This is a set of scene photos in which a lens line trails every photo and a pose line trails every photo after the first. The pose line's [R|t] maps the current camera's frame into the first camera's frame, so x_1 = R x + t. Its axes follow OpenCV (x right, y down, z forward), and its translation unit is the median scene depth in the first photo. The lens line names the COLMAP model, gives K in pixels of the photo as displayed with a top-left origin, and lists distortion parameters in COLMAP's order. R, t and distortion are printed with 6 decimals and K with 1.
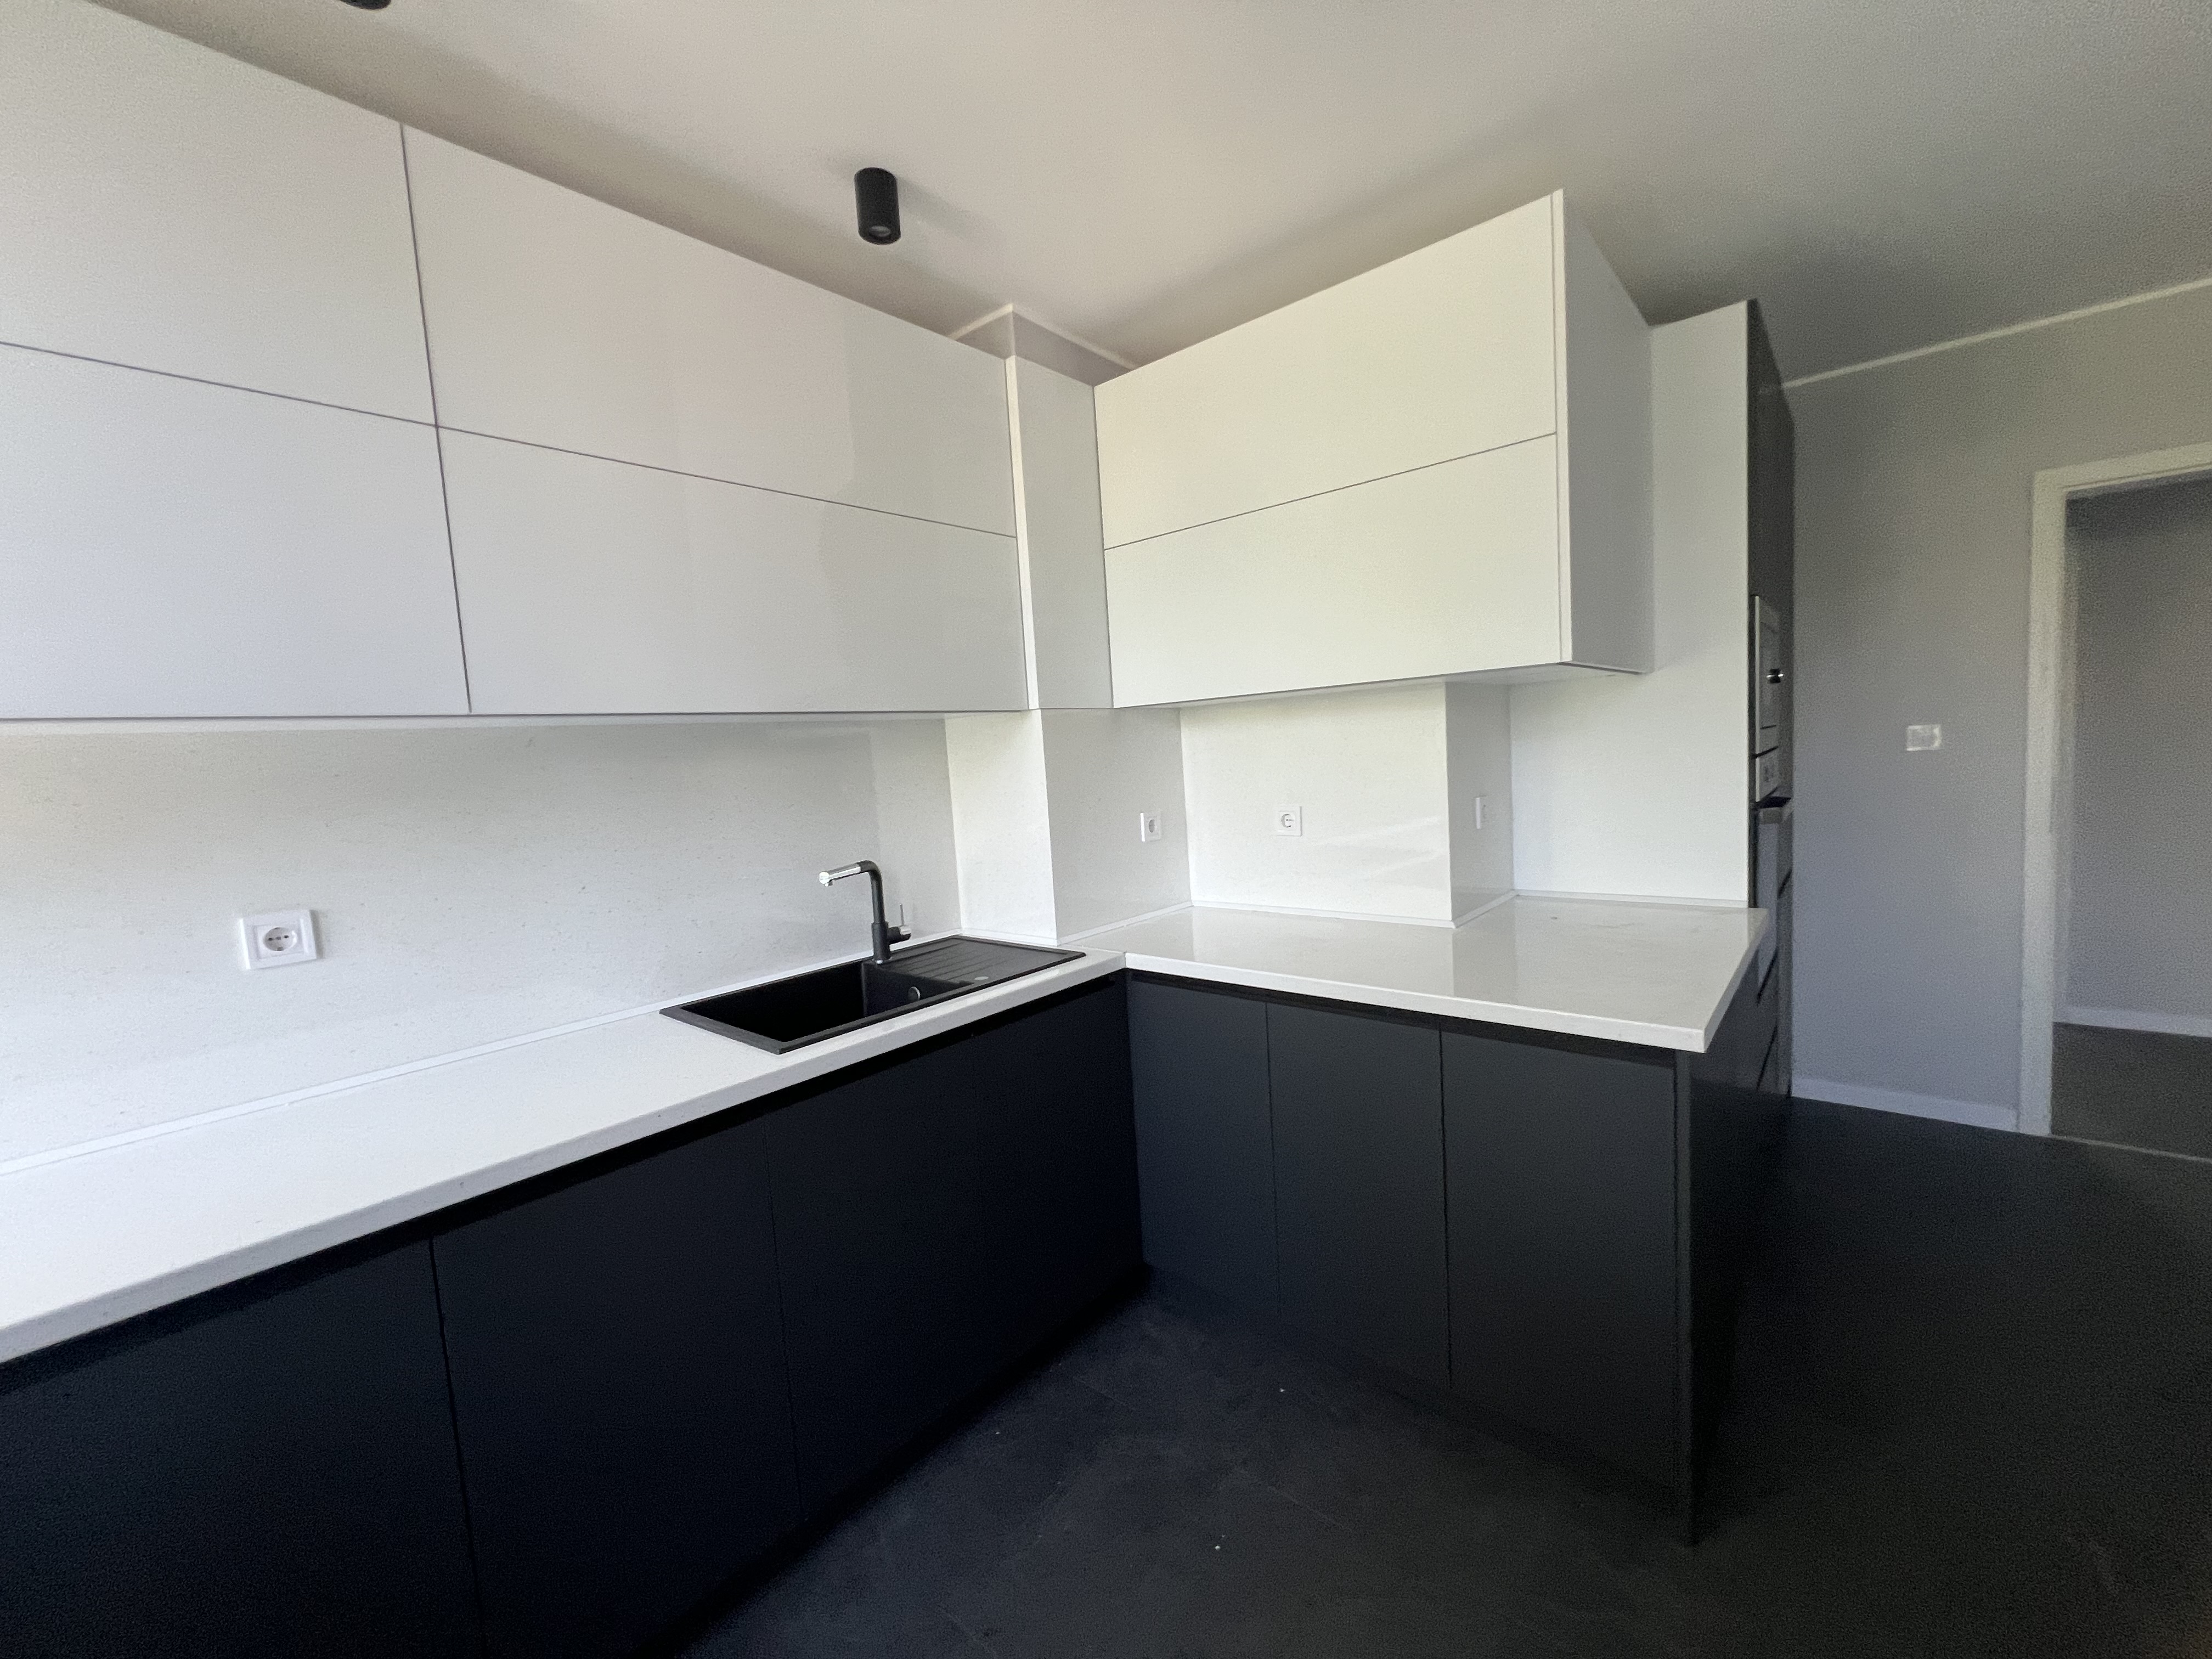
lens RADIAL K [[887.8, 0, 1100.0], [0, 887.8, 825.3], [0, 0, 1]] dist [-0.002315, 0.000644]
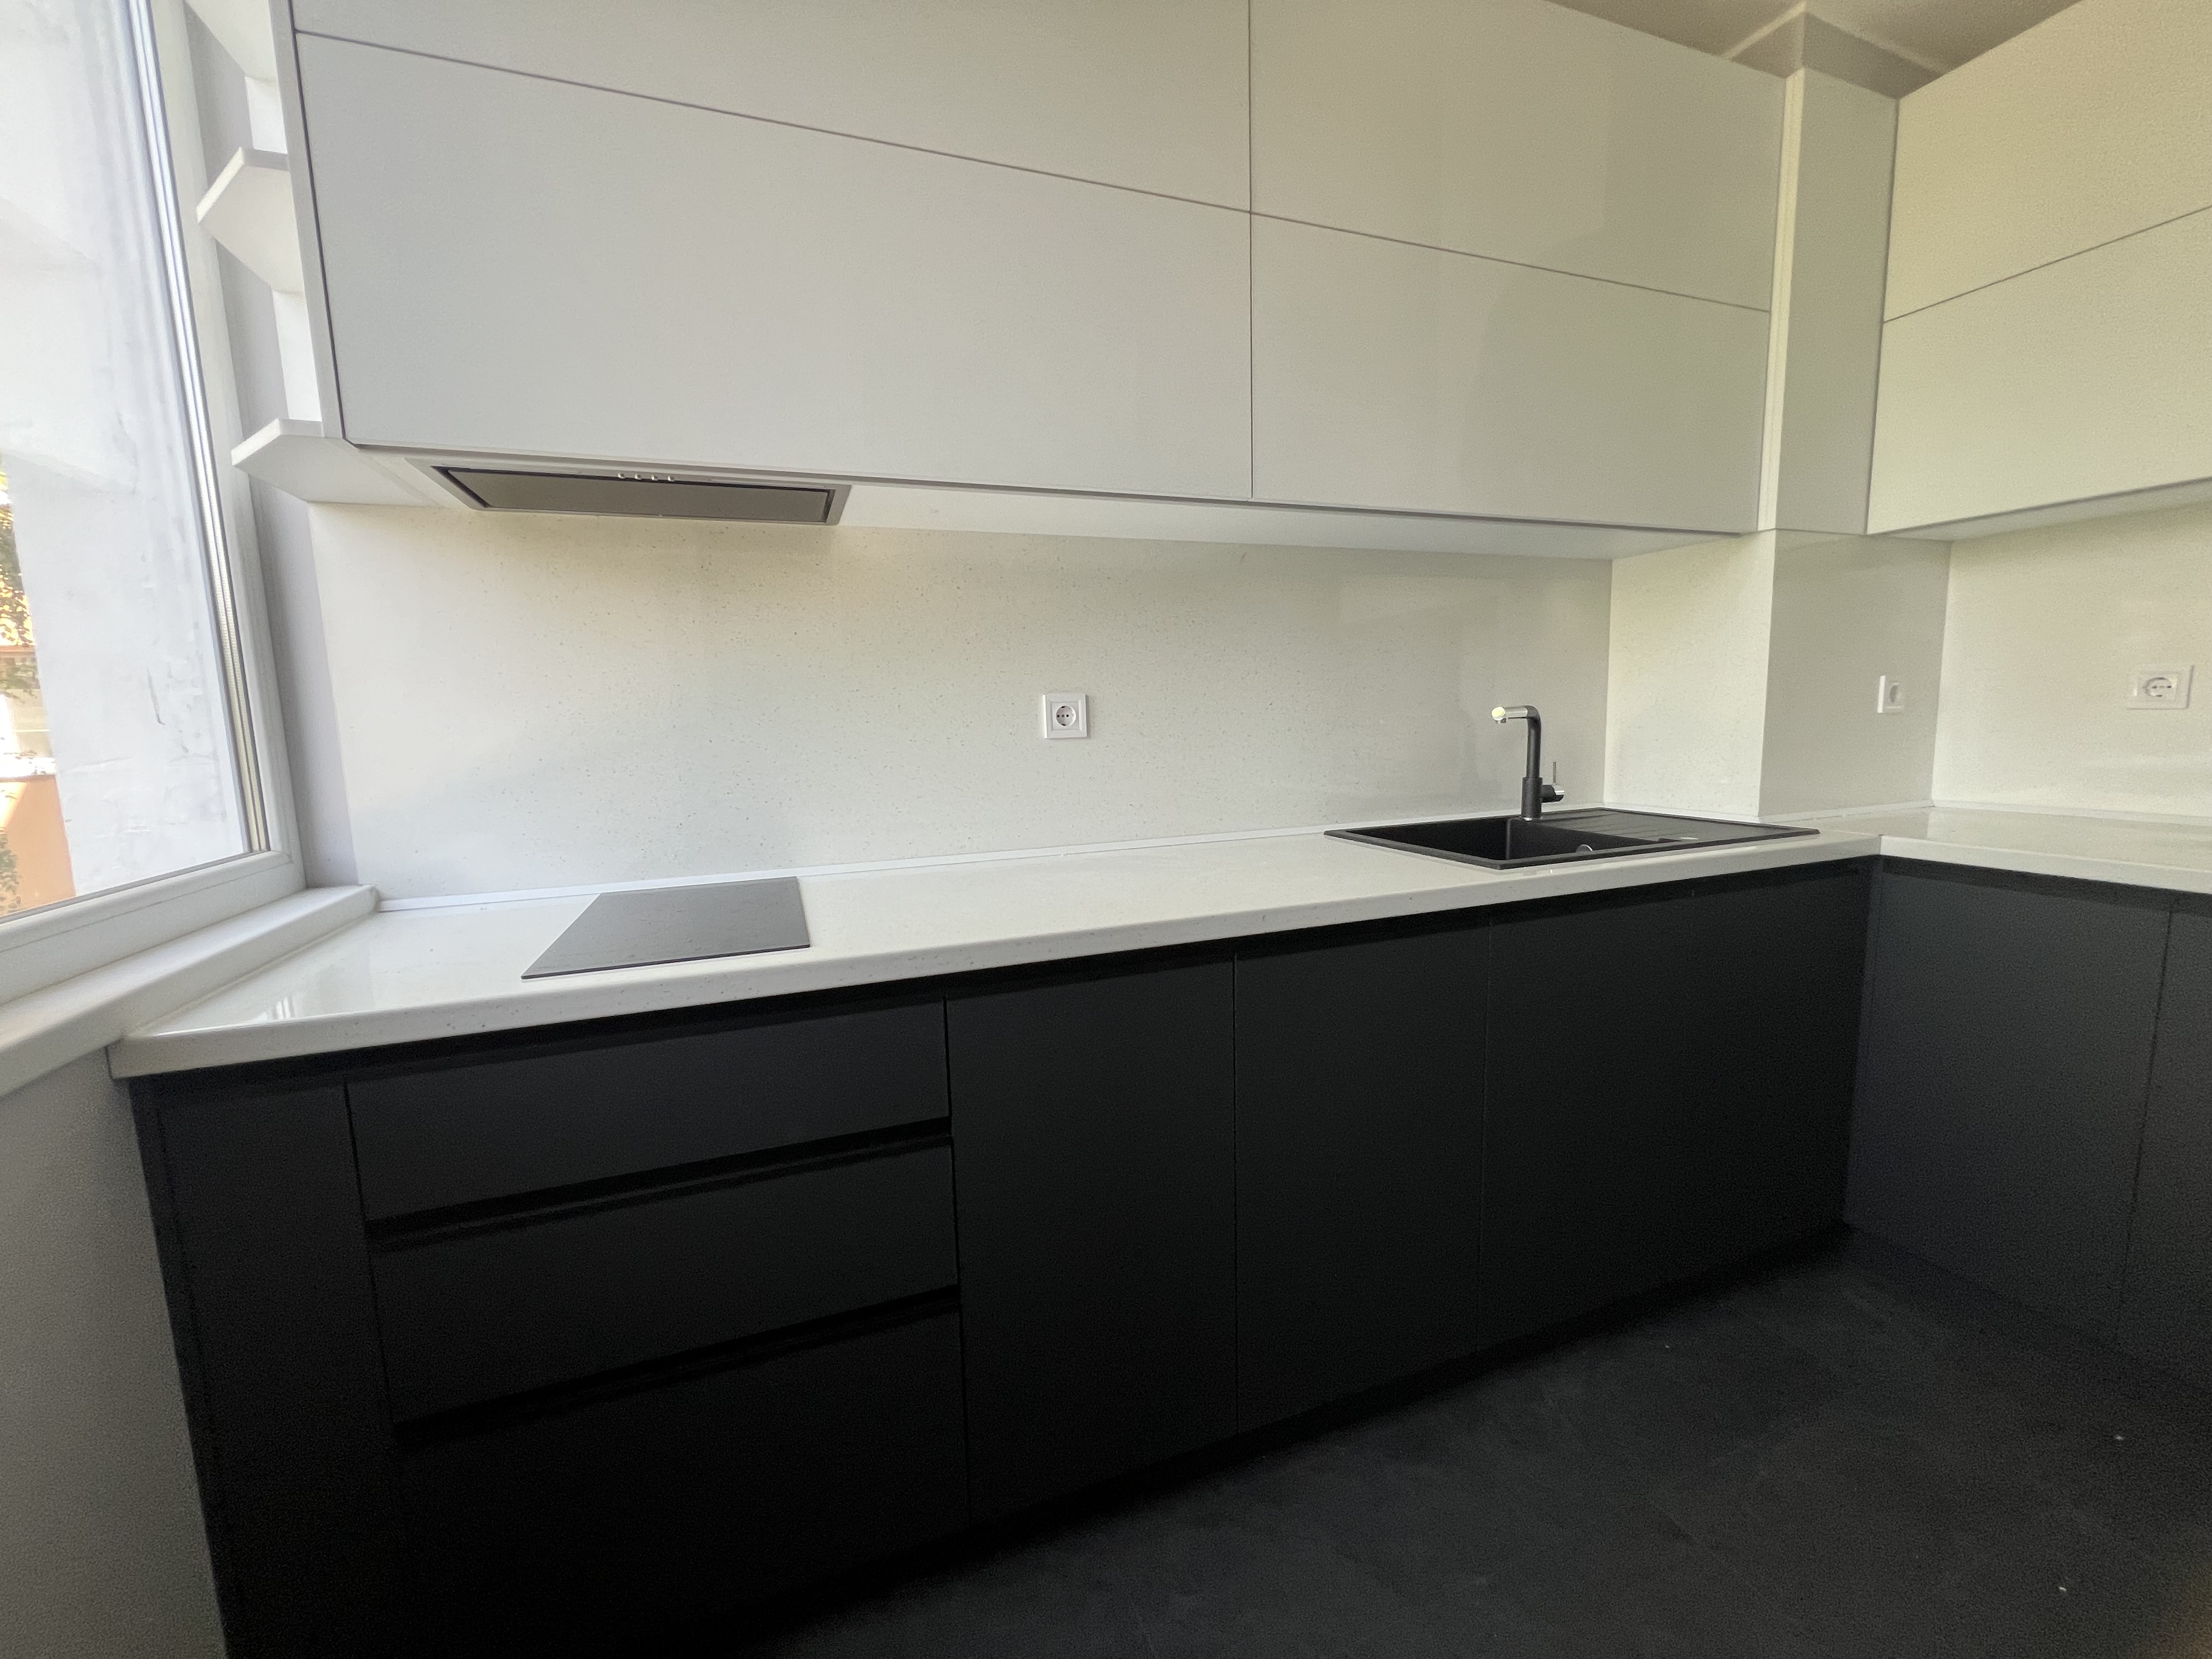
lens RADIAL K [[887.8, 0, 1100.0], [0, 887.8, 825.3], [0, 0, 1]] dist [-0.002315, 0.000644]
pose [[0.880003, 0.097386, -0.464876, -0.214564], [-0.066149, 0.994345, 0.083084, 0.114430], [0.470339, -0.042363, 0.881469, -0.016098]]
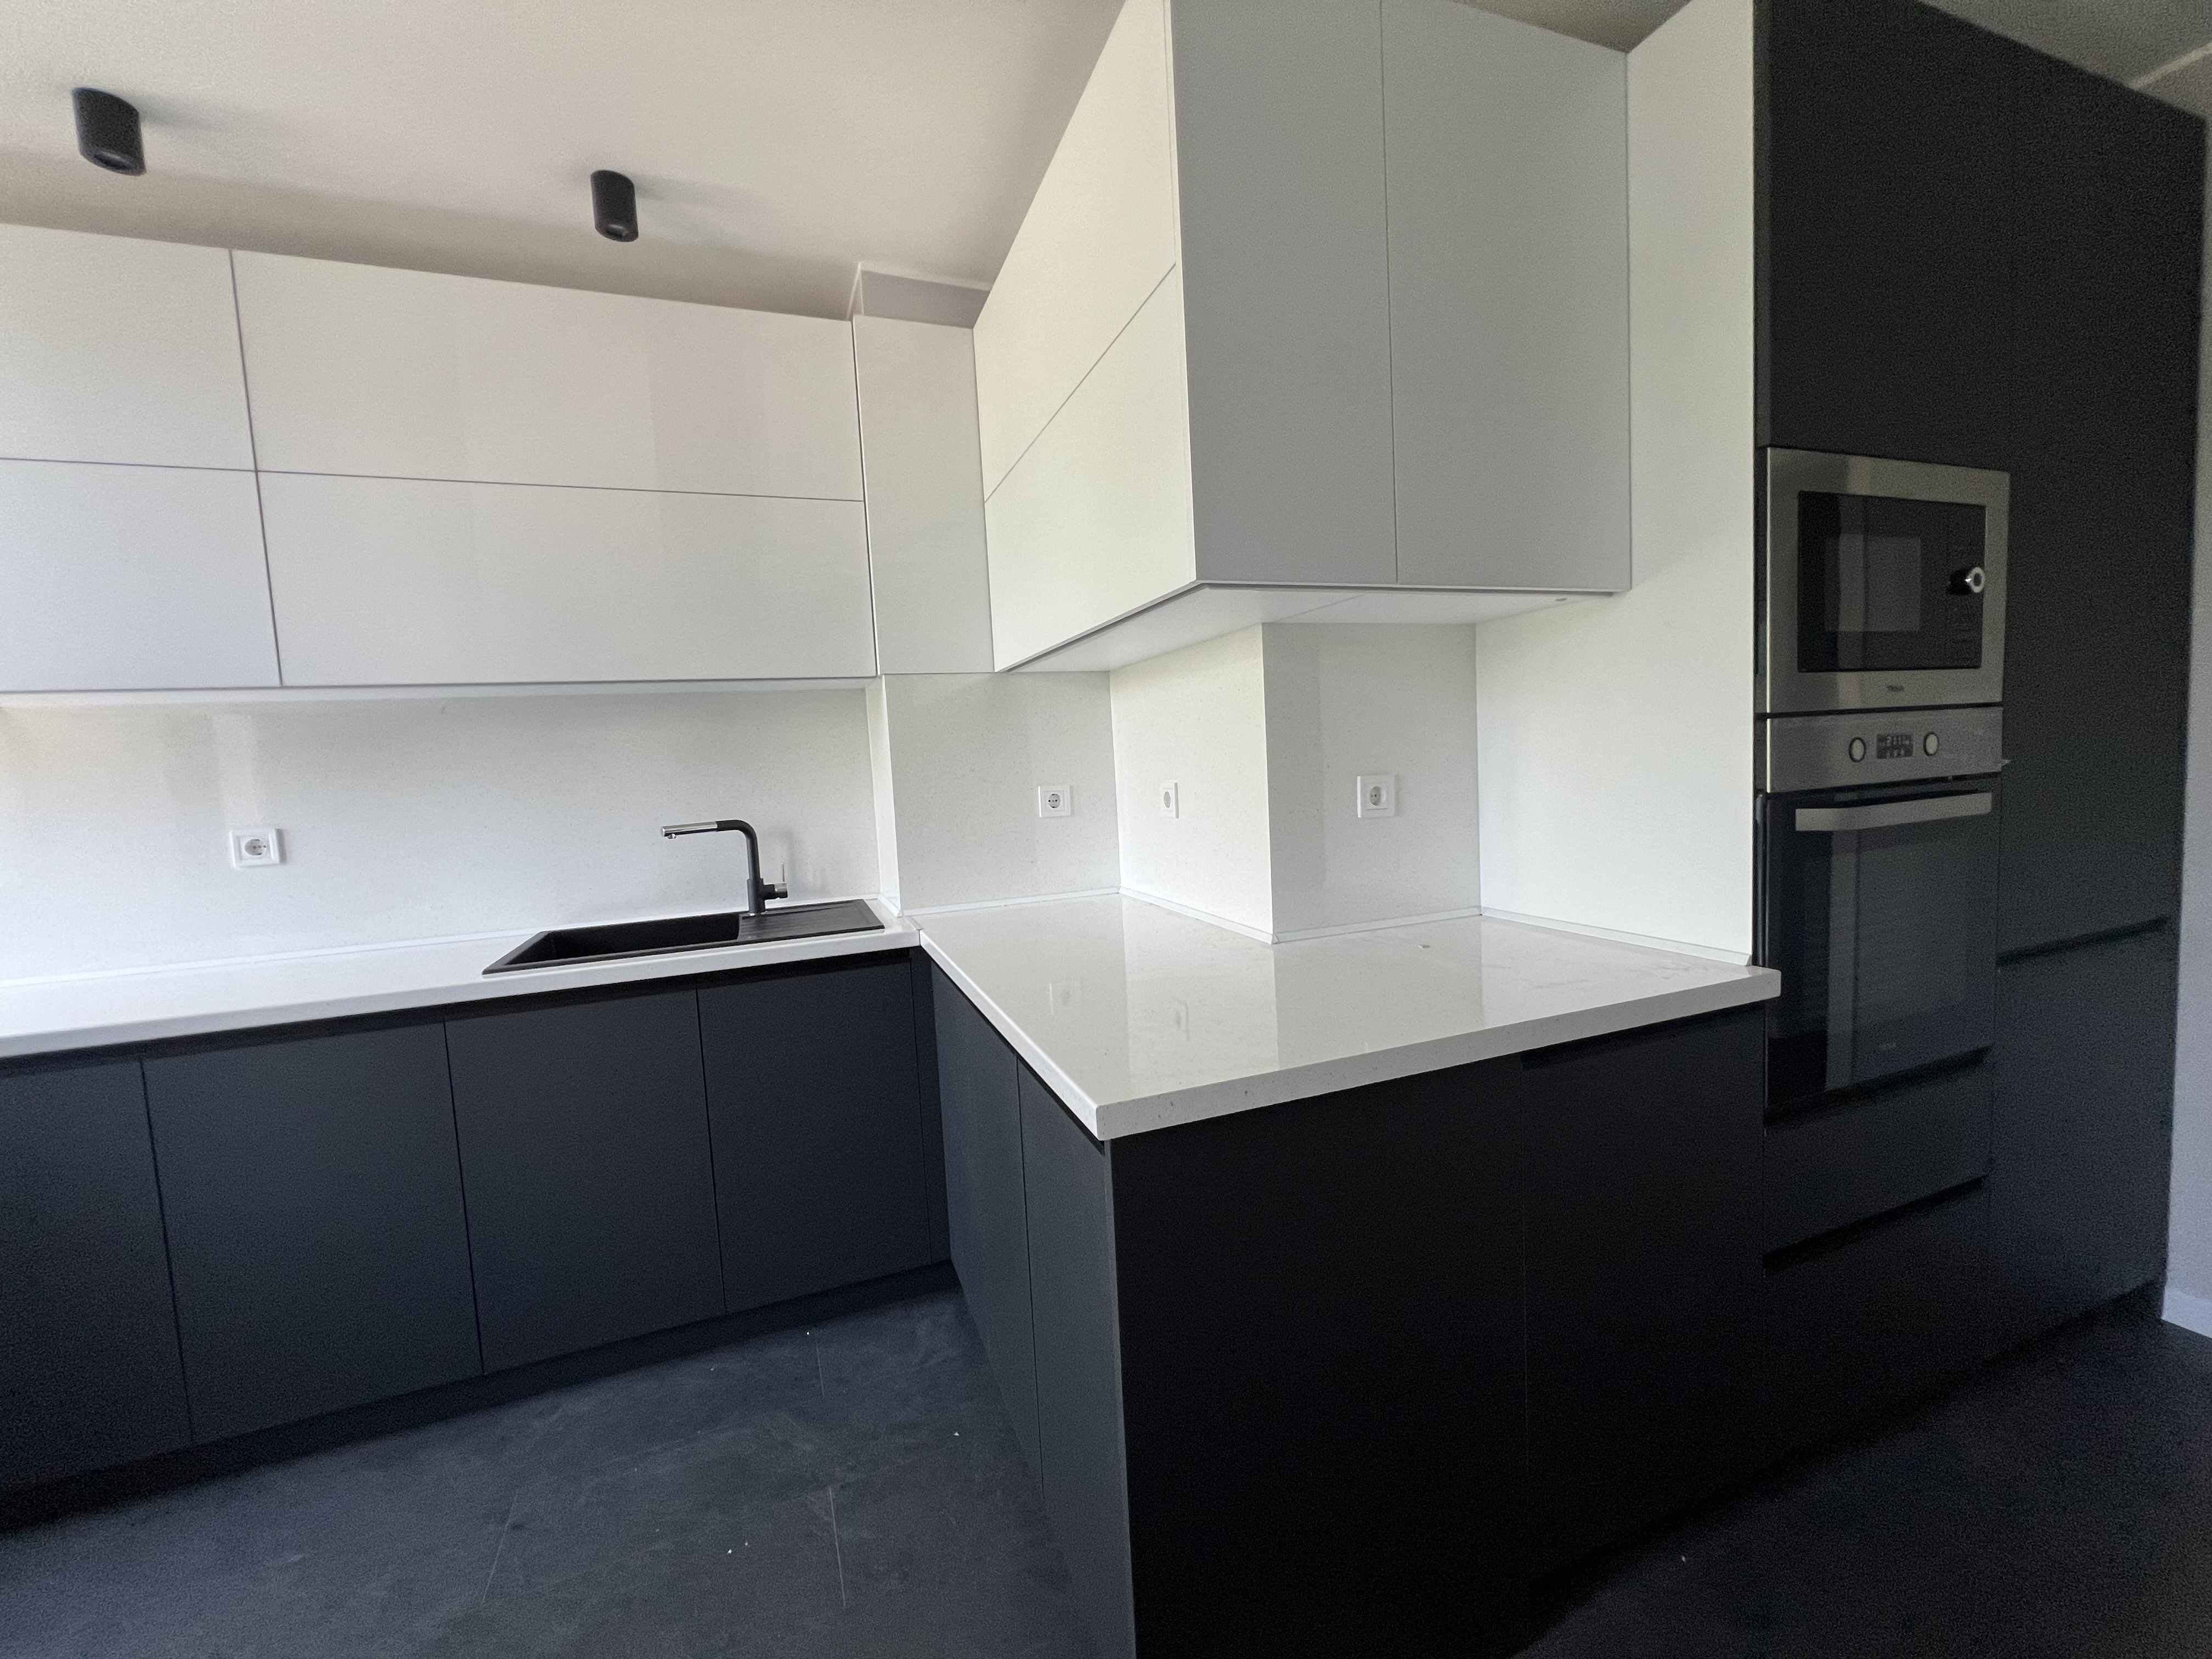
lens RADIAL K [[887.8, 0, 1100.0], [0, 887.8, 825.3], [0, 0, 1]] dist [-0.002315, 0.000644]
pose [[0.879754, 0.050329, -0.472759, 0.634493], [-0.040621, 0.998702, 0.030727, -0.004440], [0.473691, -0.007829, 0.880656, 0.255441]]
